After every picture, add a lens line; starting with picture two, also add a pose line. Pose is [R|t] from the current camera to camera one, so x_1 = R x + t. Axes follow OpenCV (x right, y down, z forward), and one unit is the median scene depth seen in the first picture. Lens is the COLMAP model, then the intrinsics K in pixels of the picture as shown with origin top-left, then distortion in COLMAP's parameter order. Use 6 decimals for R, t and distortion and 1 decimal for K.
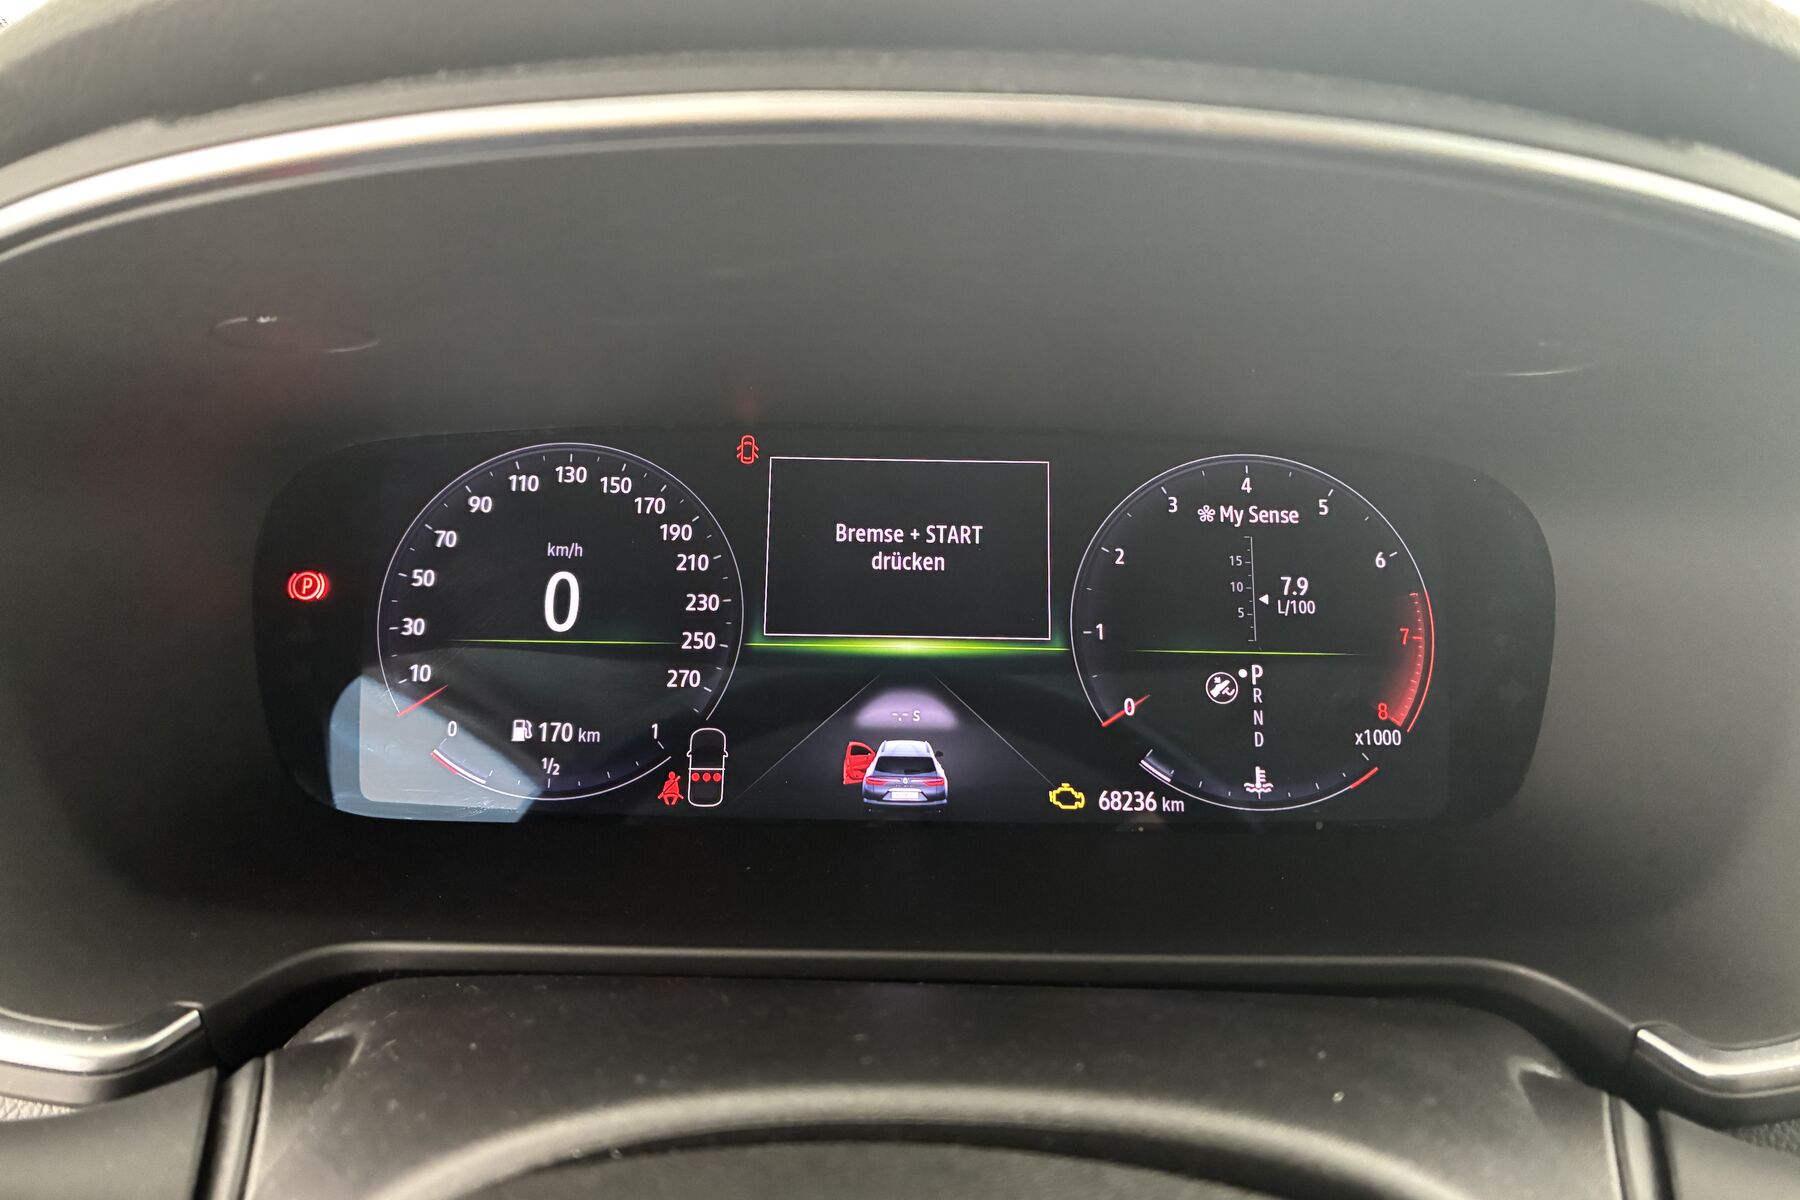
lens RADIAL K [[1376.4, 0, 882.5], [0, 1376.4, 609.1], [0, 0, 1]] dist [0.035788, -0.045517]
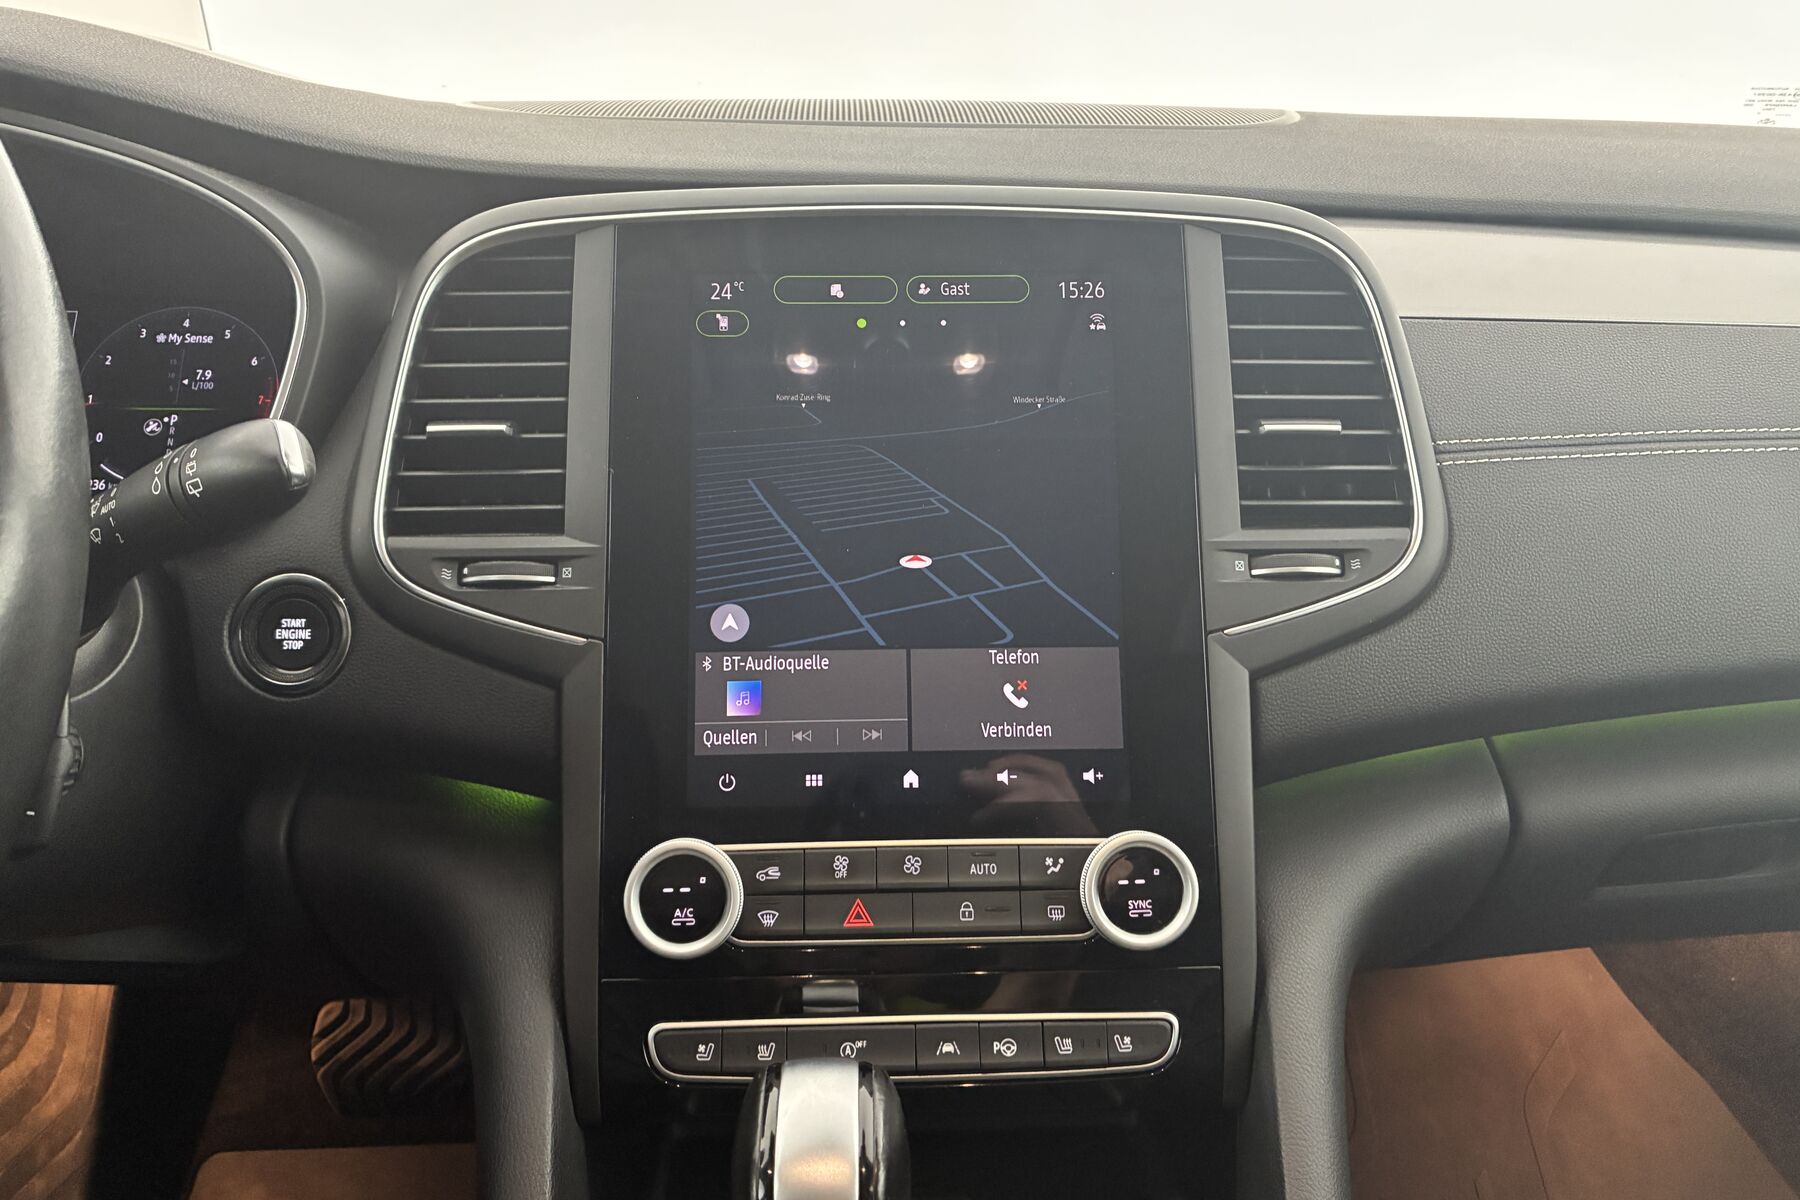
lens RADIAL K [[1376.4, 0, 907.4], [0, 1376.4, 582.3], [0, 0, 1]] dist [0.035788, -0.045517]
pose [[0.998565, -0.016202, 0.051047, 1.137098], [0.019997, 0.997003, -0.074736, 0.415668], [-0.049683, 0.075649, 0.995896, -0.861081]]
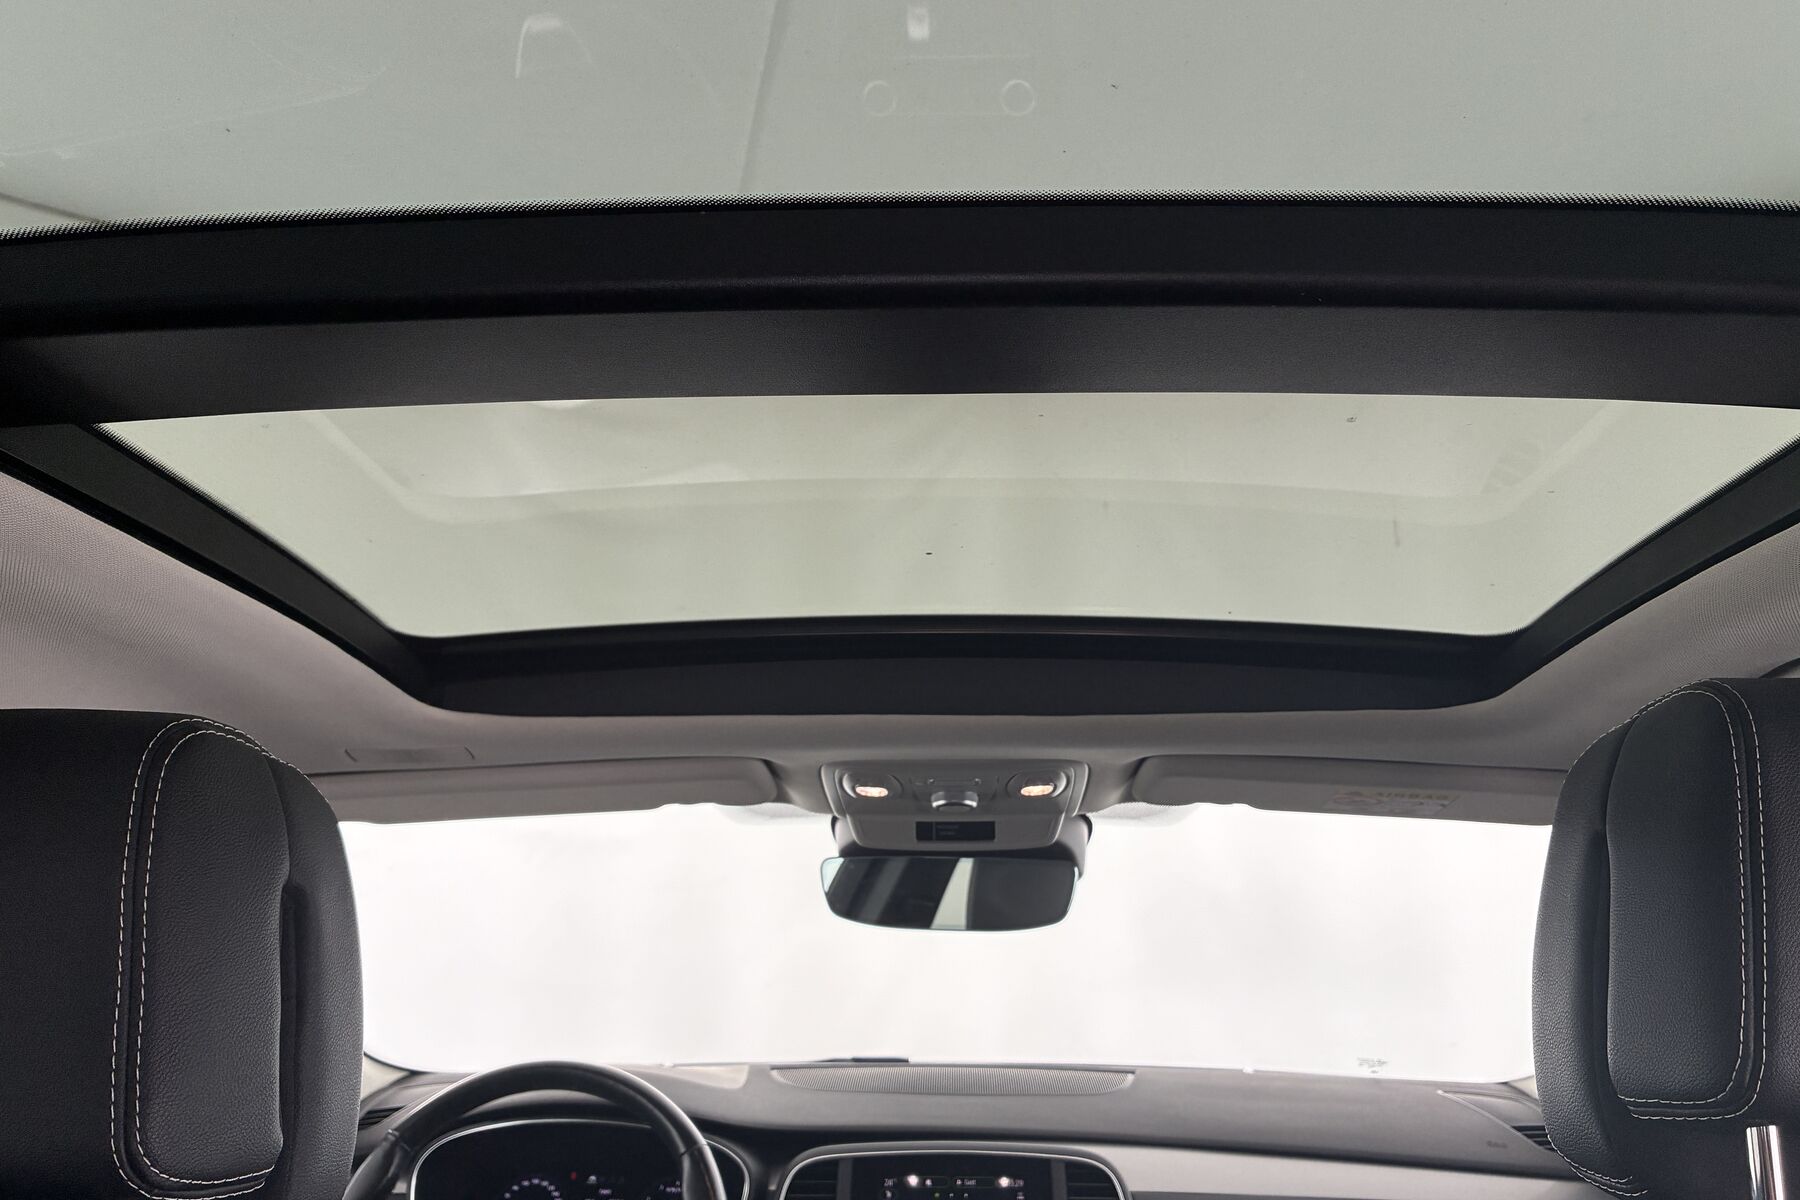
lens RADIAL K [[1376.4, 0, 921.1], [0, 1376.4, 591.5], [0, 0, 1]] dist [0.035788, -0.045517]
pose [[0.999946, -0.003477, -0.009772, 1.168076], [-0.002486, 0.834332, -0.551257, 0.842652], [0.010069, 0.551252, 0.834278, -4.125412]]
